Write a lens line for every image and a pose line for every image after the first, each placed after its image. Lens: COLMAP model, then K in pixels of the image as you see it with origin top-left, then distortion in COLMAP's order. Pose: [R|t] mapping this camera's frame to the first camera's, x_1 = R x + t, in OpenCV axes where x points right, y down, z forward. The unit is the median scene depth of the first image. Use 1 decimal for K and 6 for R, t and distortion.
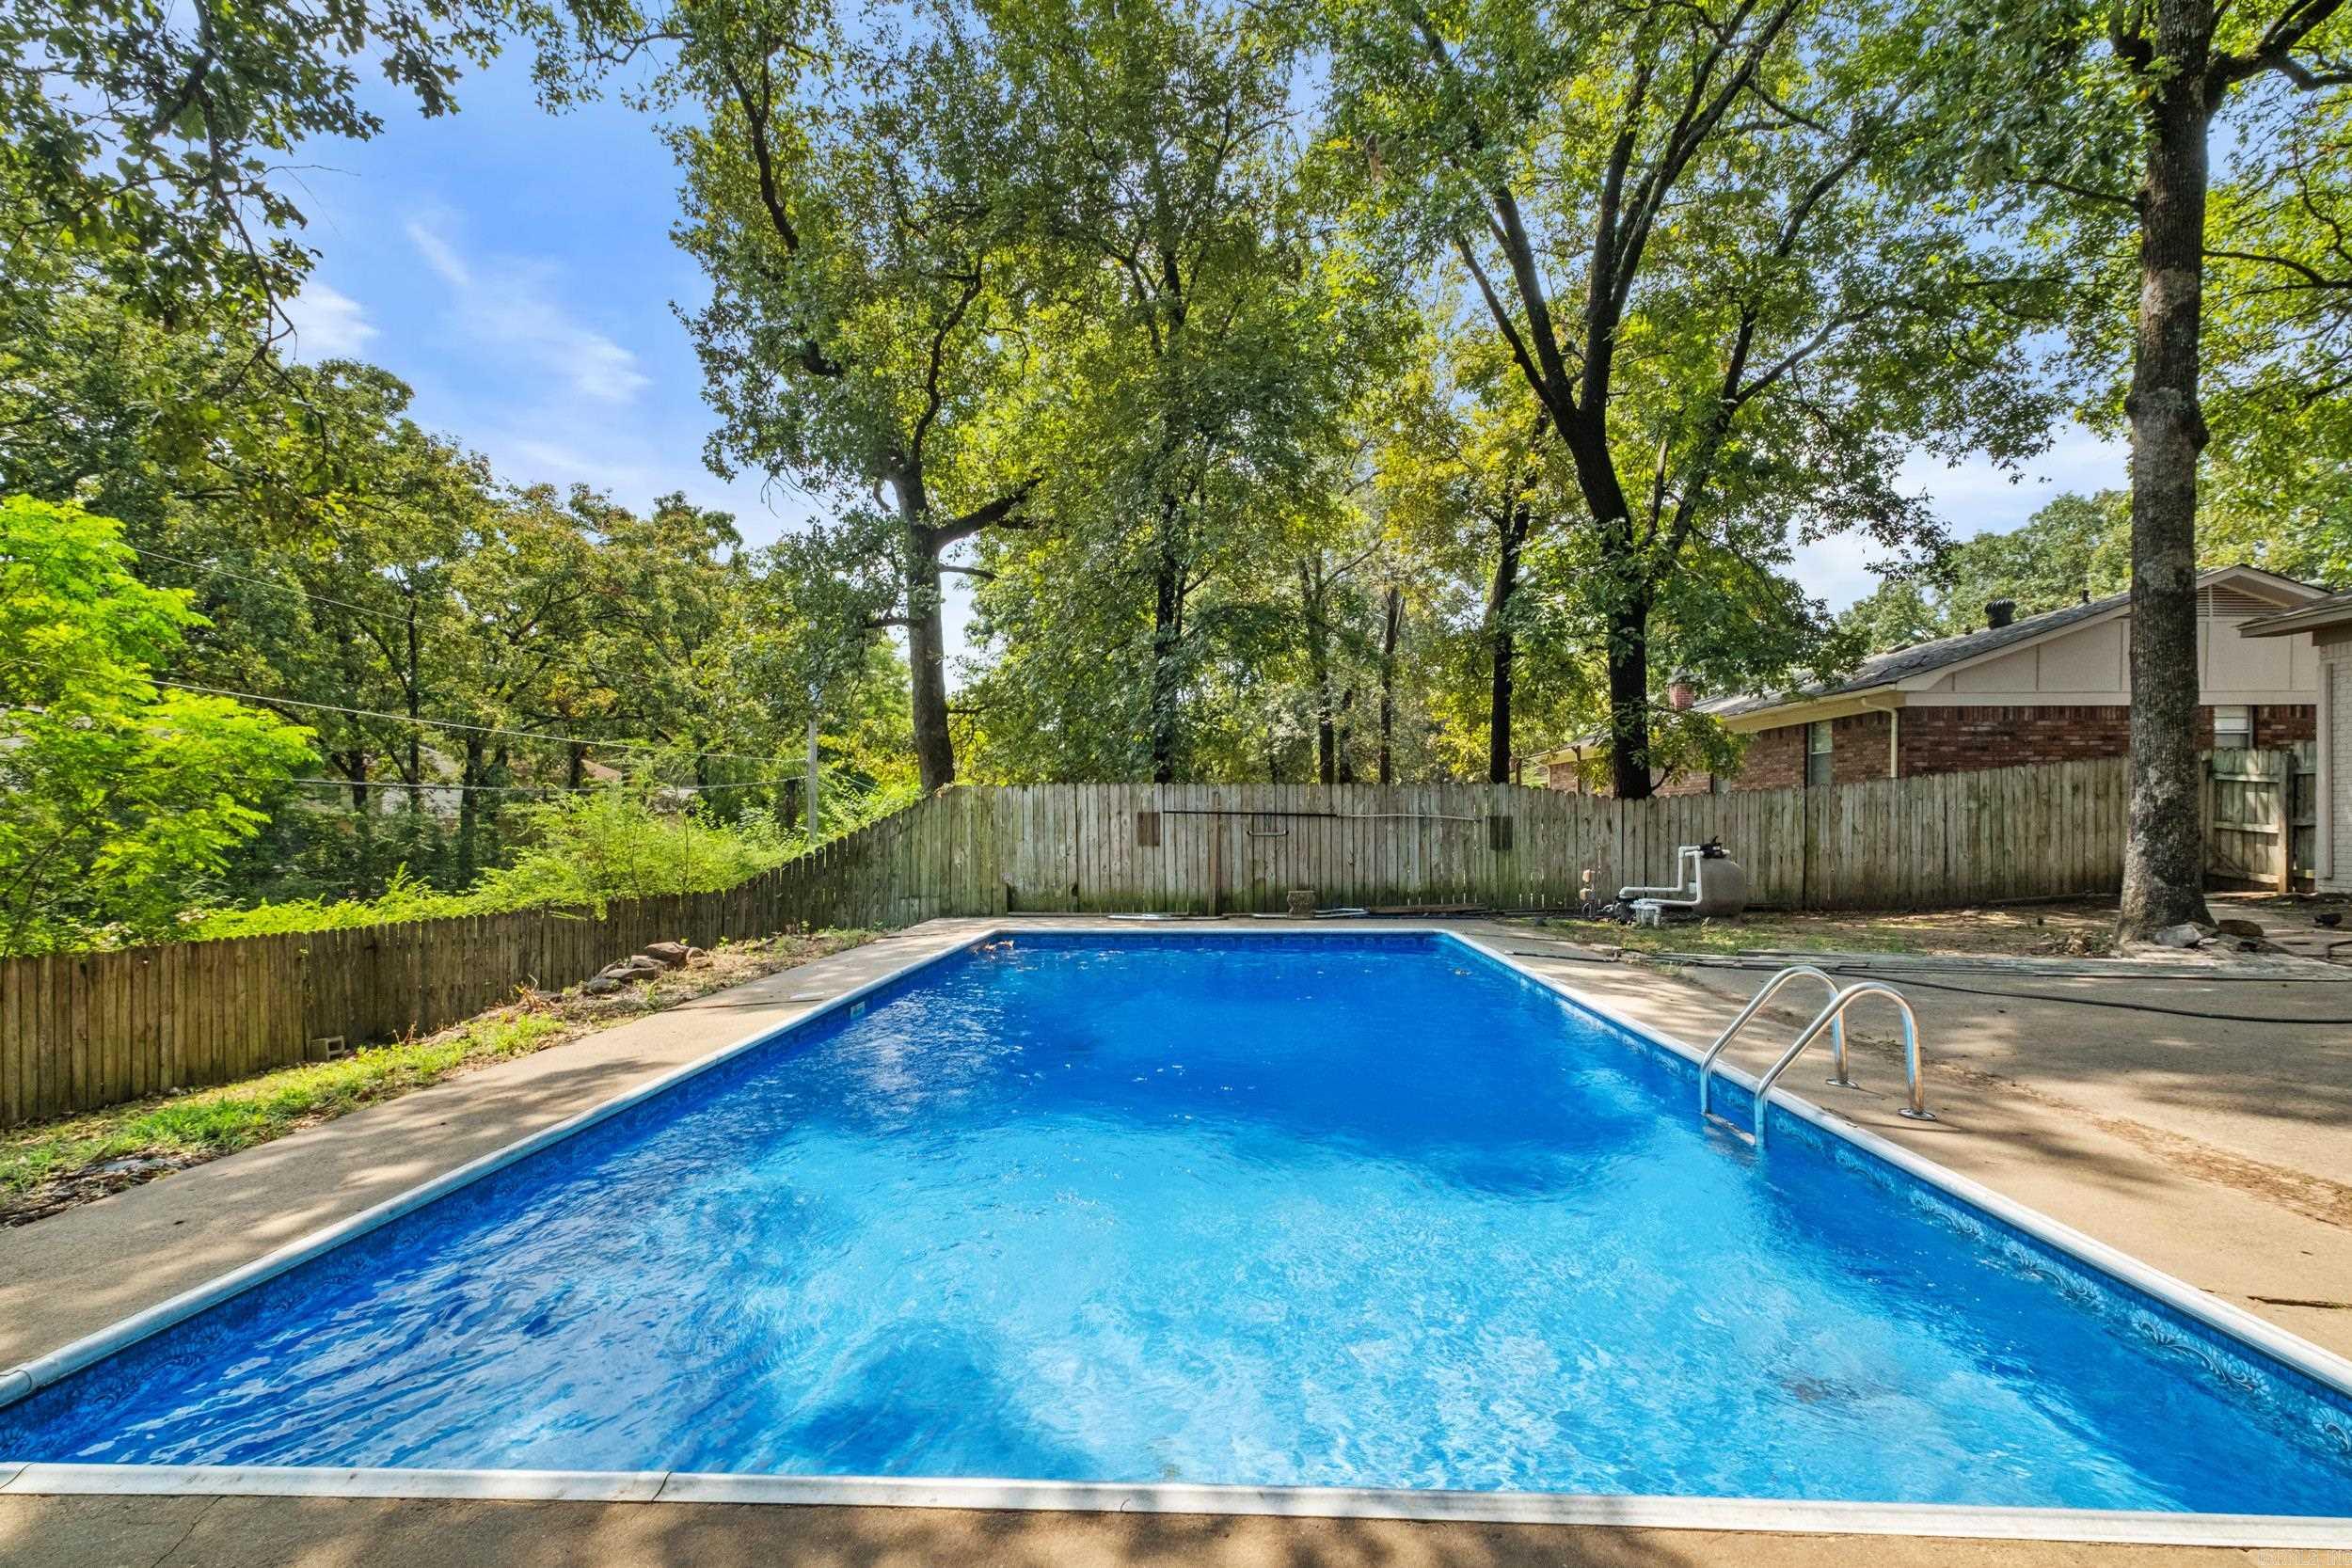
lens RADIAL K [[1059.4, 0, 1132.7], [0, 1059.4, 818.1], [0, 0, 1]] dist [0.019102, 0.000460]
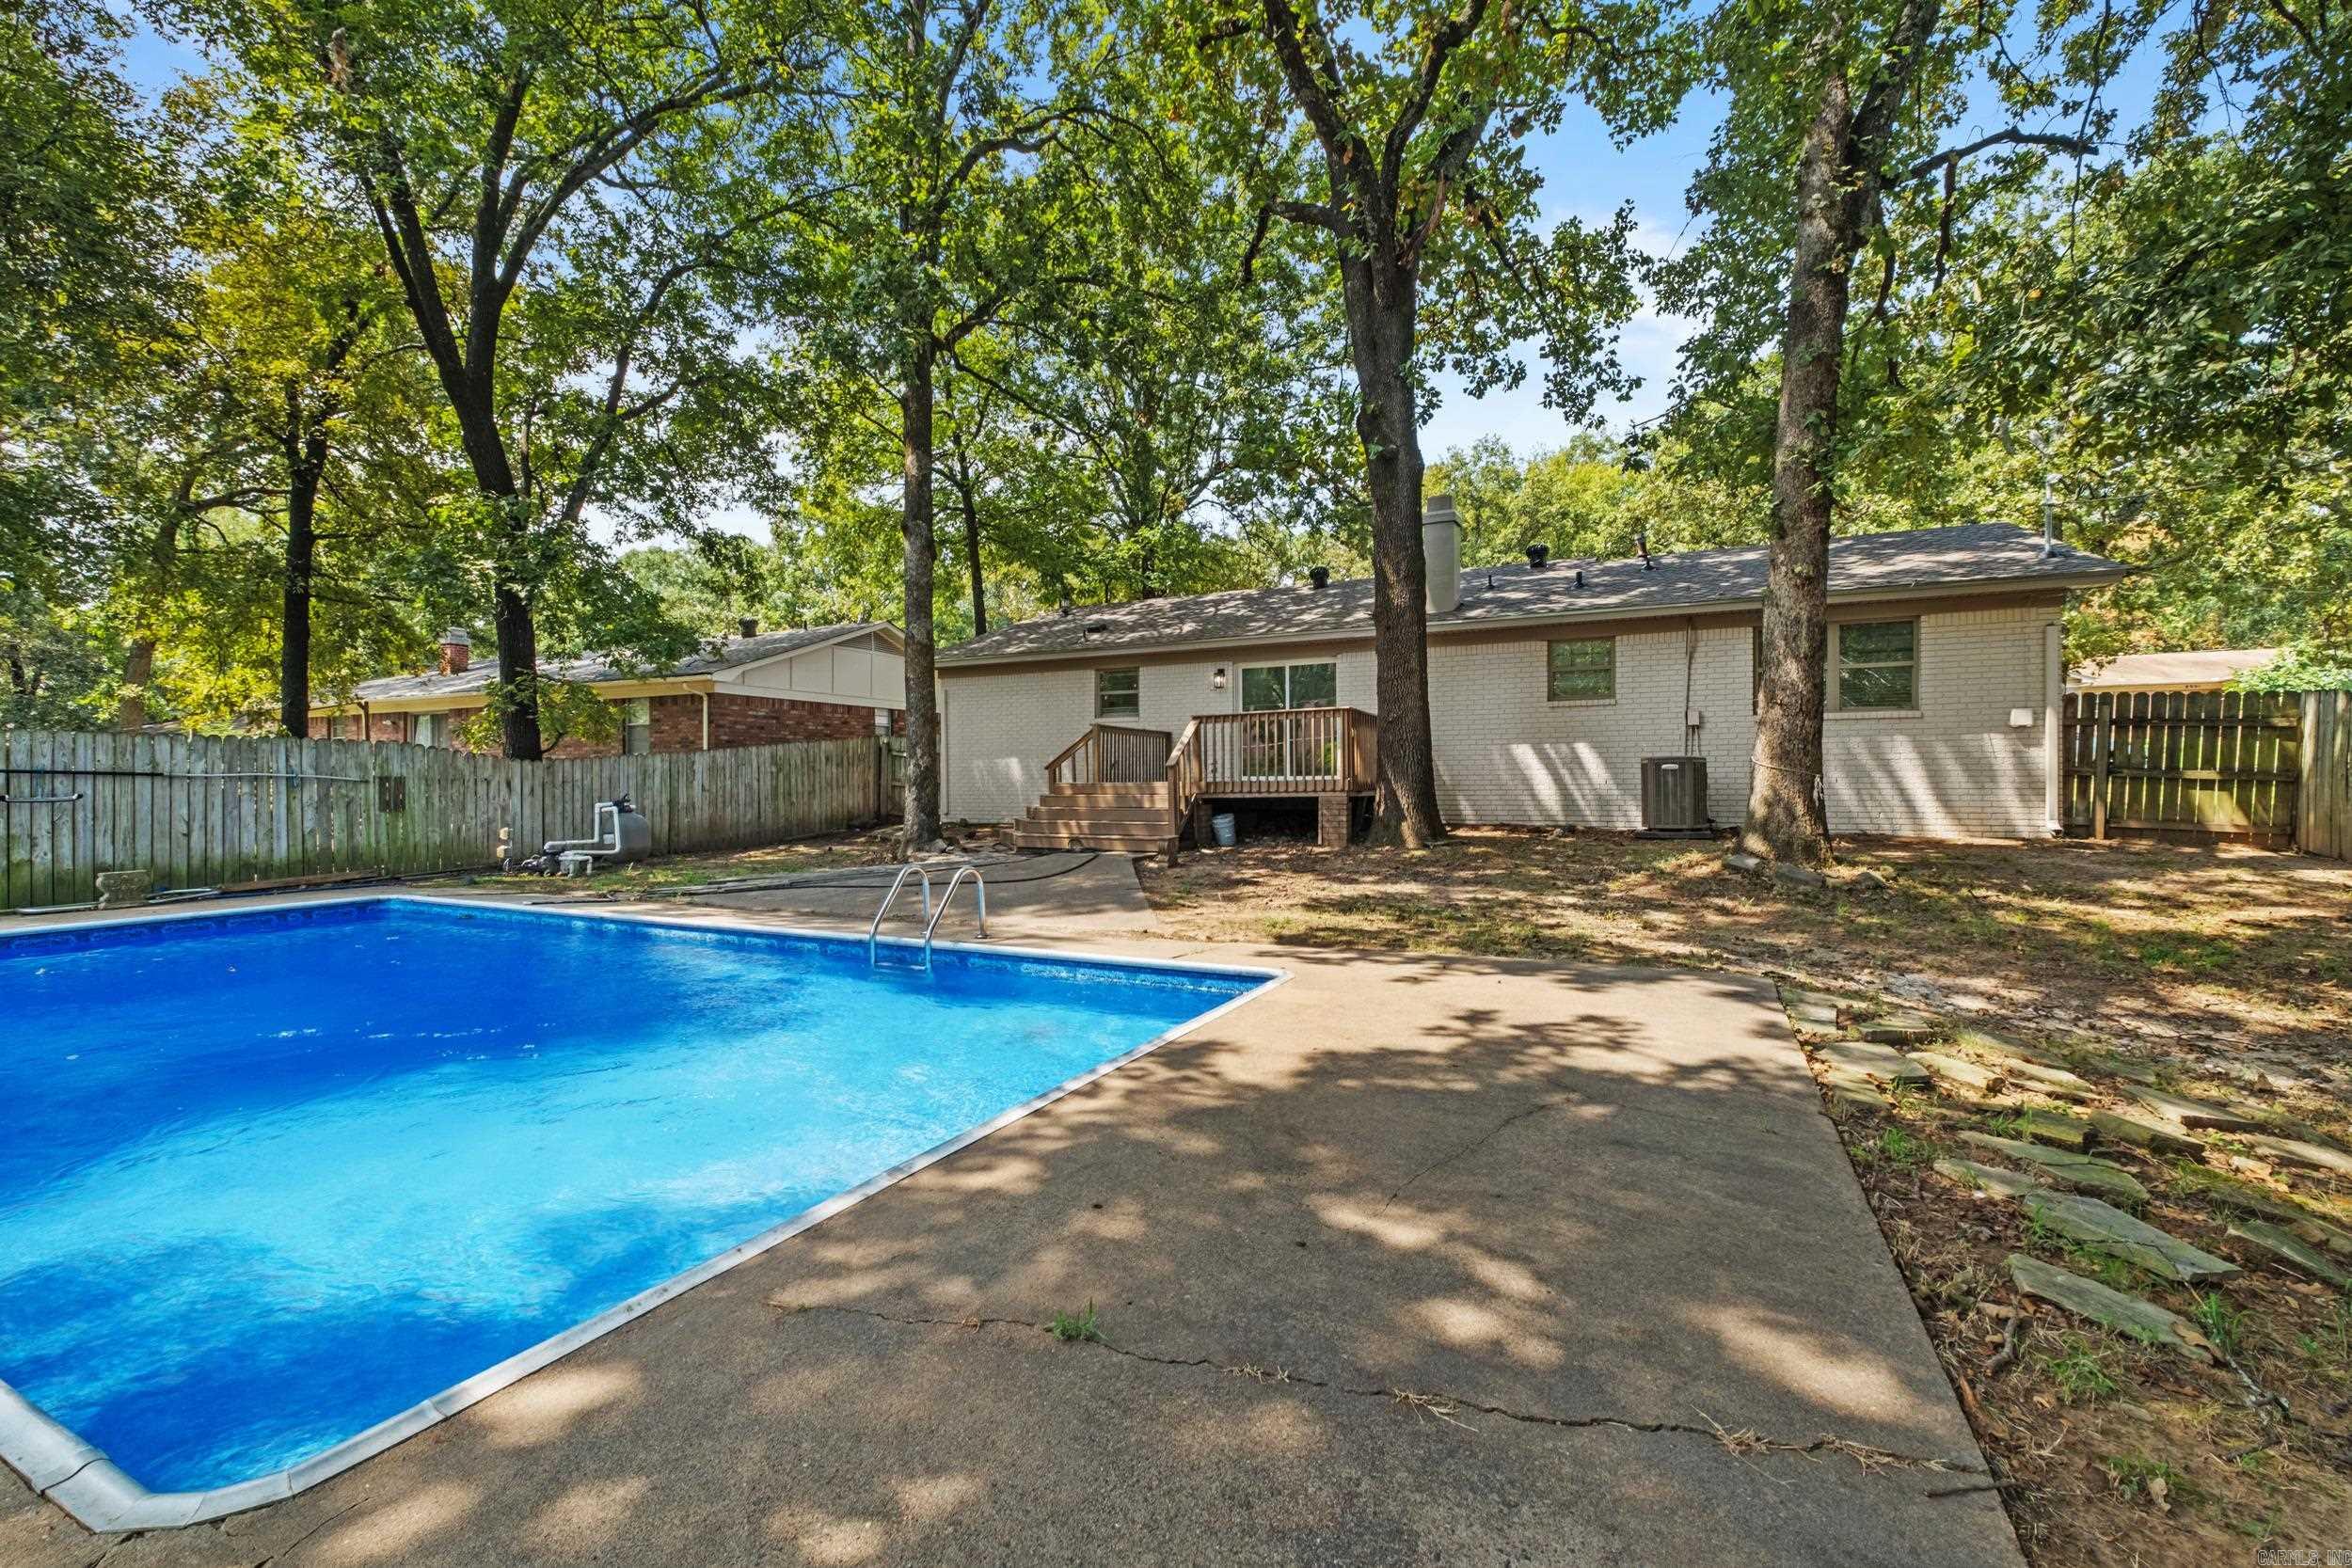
lens RADIAL K [[1059.4, 0, 1132.7], [0, 1059.4, 818.1], [0, 0, 1]] dist [0.019102, 0.000460]
pose [[0.422987, -0.031800, 0.905578, -0.274493], [0.000968, 0.999399, 0.034643, 0.003593], [-0.906135, -0.013777, 0.422764, -0.001319]]
